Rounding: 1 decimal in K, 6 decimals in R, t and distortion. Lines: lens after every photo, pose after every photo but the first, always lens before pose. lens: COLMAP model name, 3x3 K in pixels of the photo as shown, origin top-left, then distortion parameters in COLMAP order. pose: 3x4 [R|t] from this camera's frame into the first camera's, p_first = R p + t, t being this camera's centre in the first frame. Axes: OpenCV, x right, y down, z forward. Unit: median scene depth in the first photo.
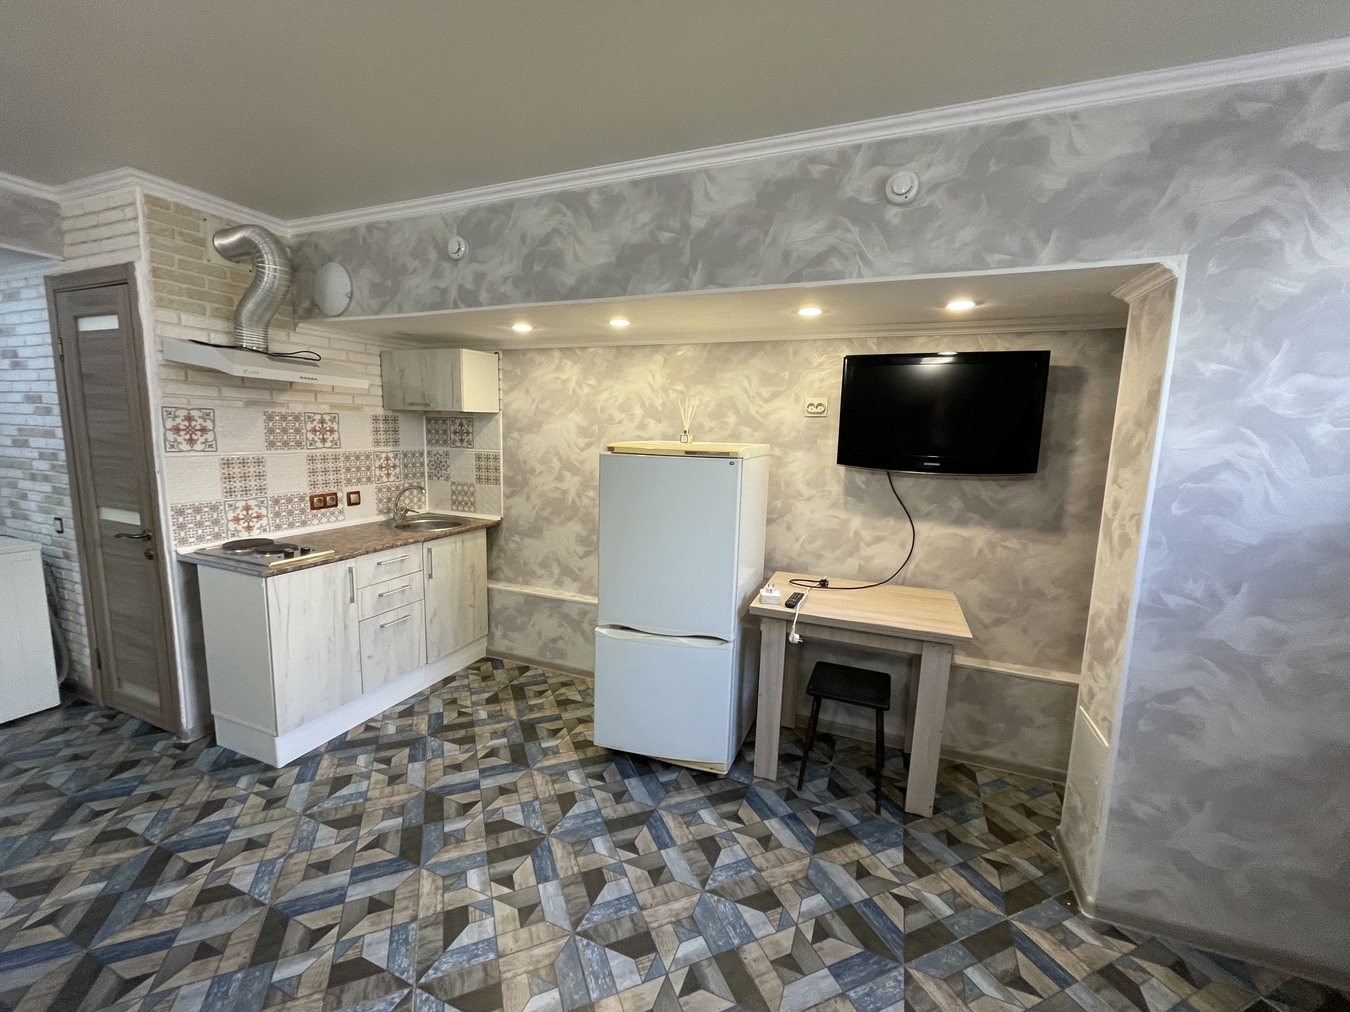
lens RADIAL K [[547.9, 0, 671.1], [0, 547.9, 503.7], [0, 0, 1]] dist [-0.003389, 0.000600]
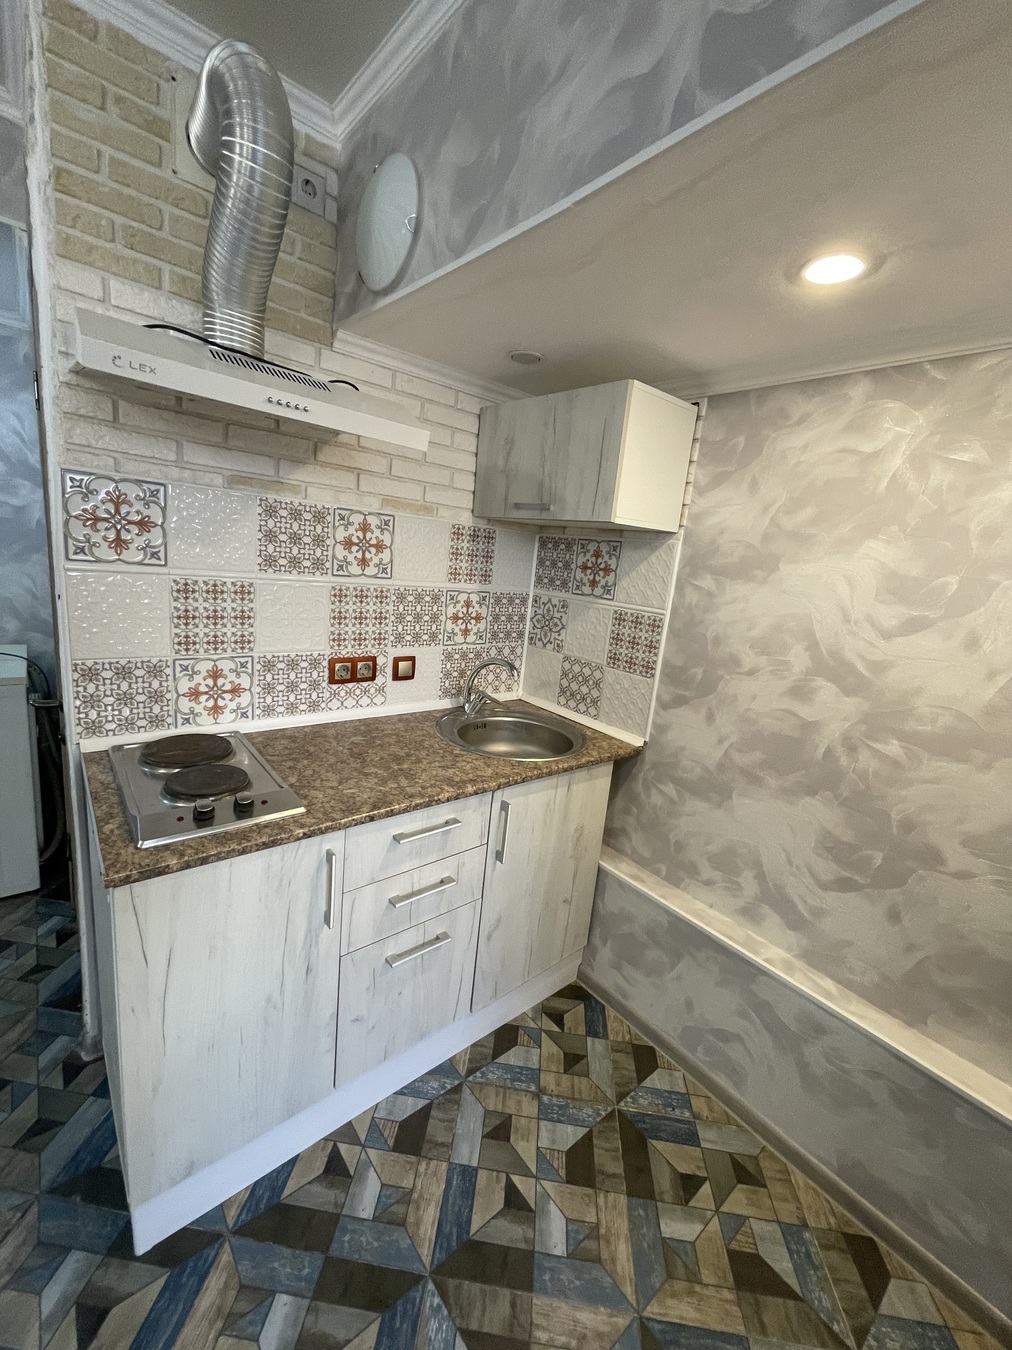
lens RADIAL K [[547.9, 0, 506.6], [0, 547.9, 673.1], [0, 0, 1]] dist [-0.003389, 0.000600]
pose [[0.882748, 0.160105, -0.441726, -0.307690], [-0.140511, 0.987082, 0.076975, -0.086137], [0.448344, -0.005882, 0.893842, 0.716704]]
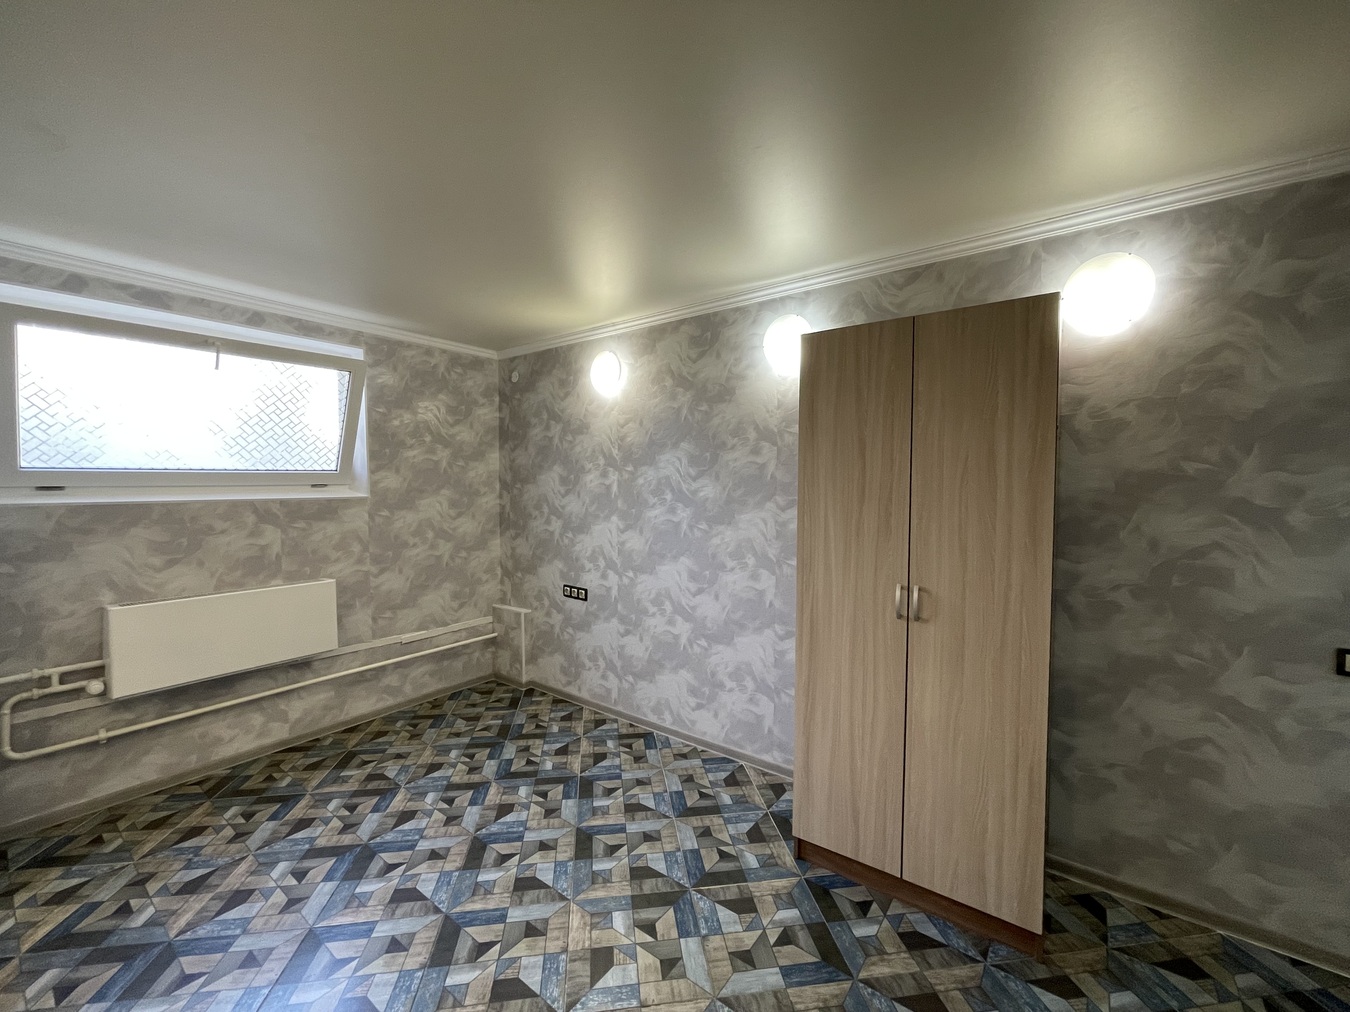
lens RADIAL K [[547.9, 0, 670.2], [0, 547.9, 504.3], [0, 0, 1]] dist [-0.003389, 0.000600]
pose [[-0.965765, -0.038253, 0.256583, -0.547122], [0.008085, 0.984150, 0.177153, -0.159533], [-0.259292, 0.173162, -0.950149, 1.079873]]
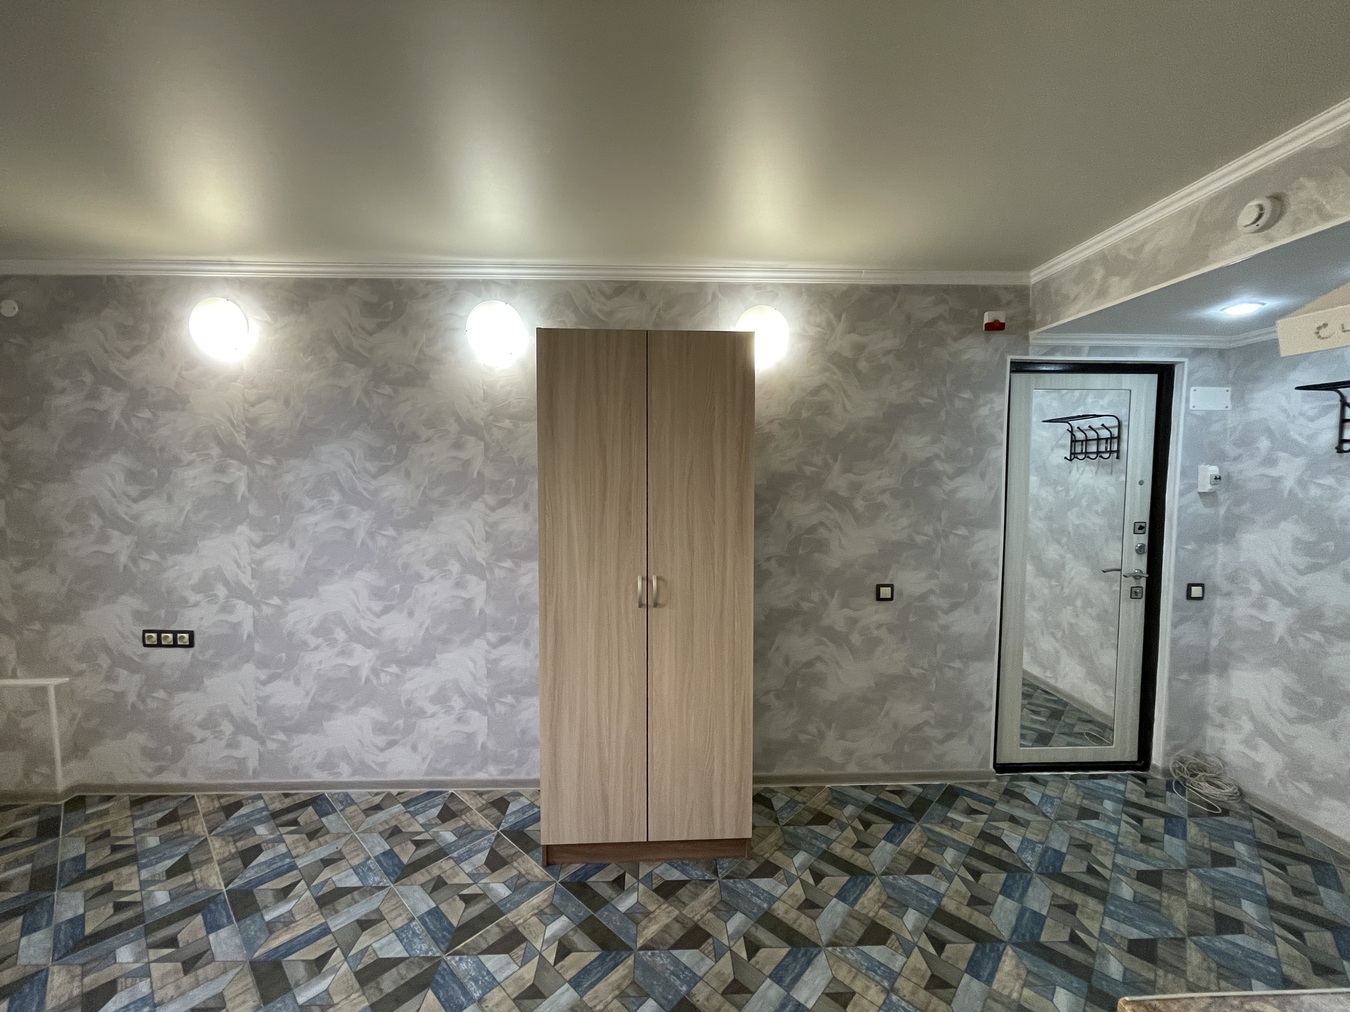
lens RADIAL K [[547.9, 0, 673.4], [0, 547.9, 505.4], [0, 0, 1]] dist [-0.003389, 0.000600]
pose [[-0.912797, -0.004110, -0.408394, -0.362366], [-0.081538, 0.981653, 0.172365, -0.165195], [0.400192, 0.190634, -0.896384, 1.033569]]
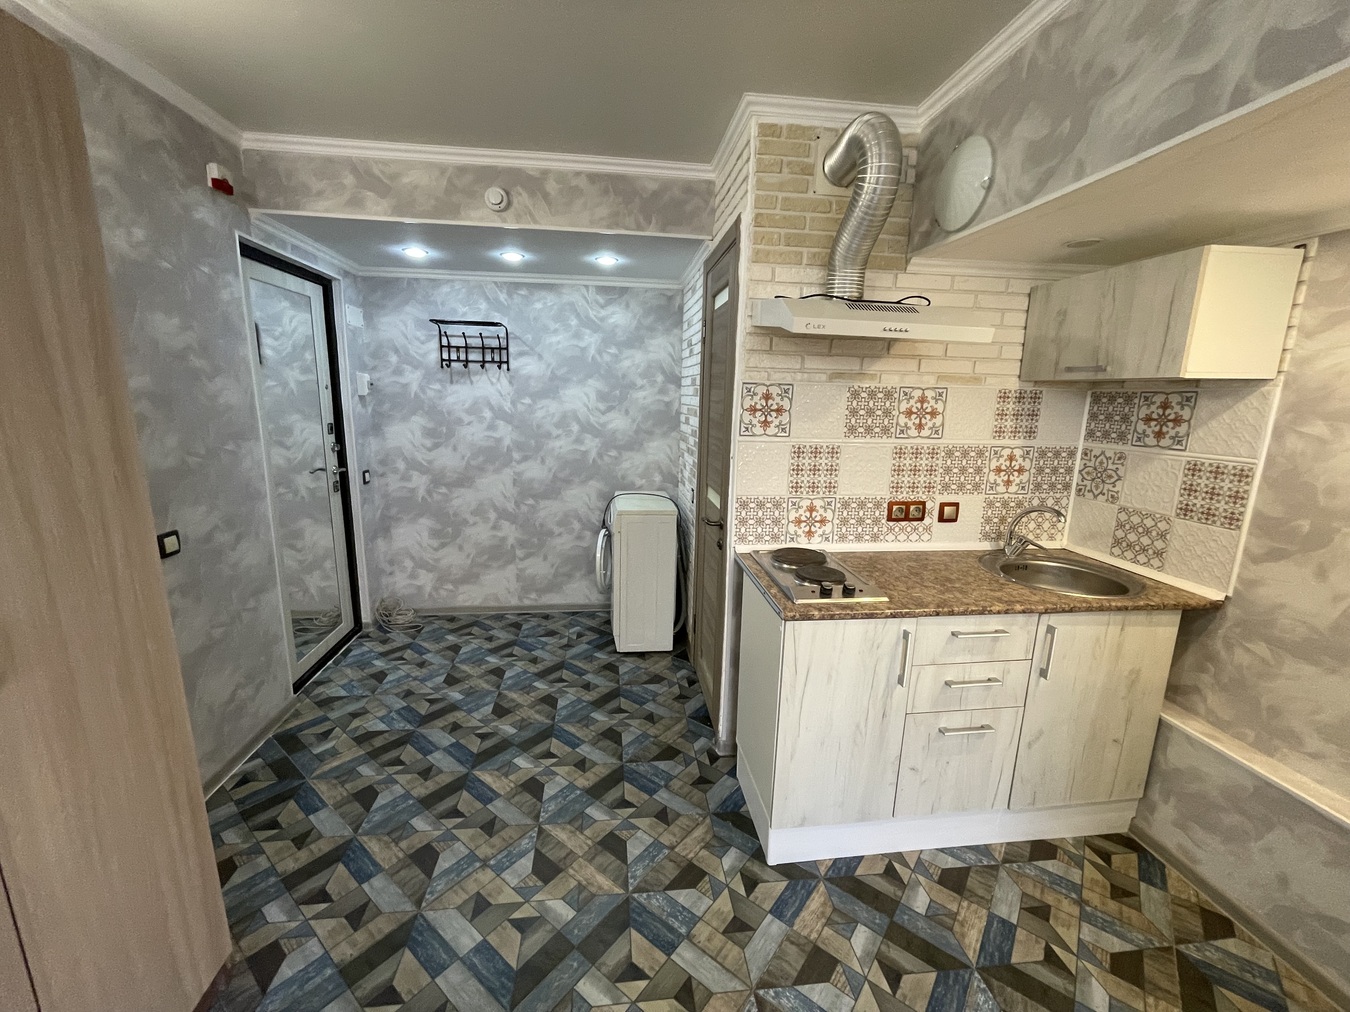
lens RADIAL K [[547.9, 0, 670.4], [0, 547.9, 504.9], [0, 0, 1]] dist [-0.003389, 0.000600]
pose [[0.484745, 0.156222, -0.860591, -0.211178], [-0.127604, 0.986024, 0.107116, -0.064519], [0.865298, 0.057891, 0.497904, 0.474233]]
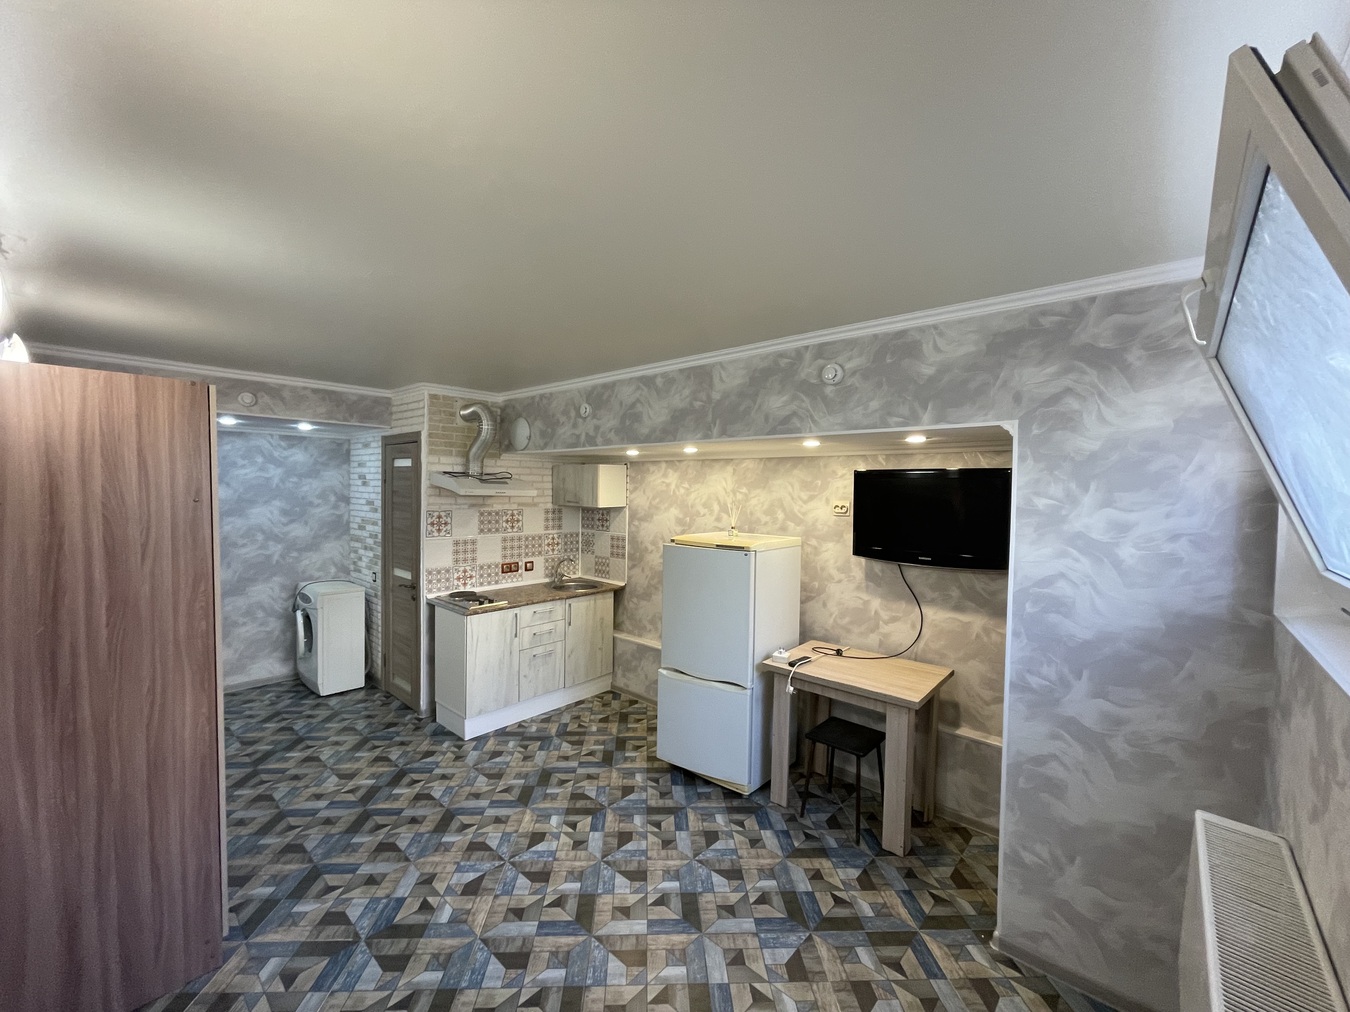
lens RADIAL K [[547.9, 0, 671.7], [0, 547.9, 502.7], [0, 0, 1]] dist [-0.003389, 0.000600]
pose [[0.940601, -0.002654, -0.339505, 0.368902], [-0.037247, 0.993127, -0.110957, -0.040212], [0.337466, 0.117011, 0.934037, -0.343353]]
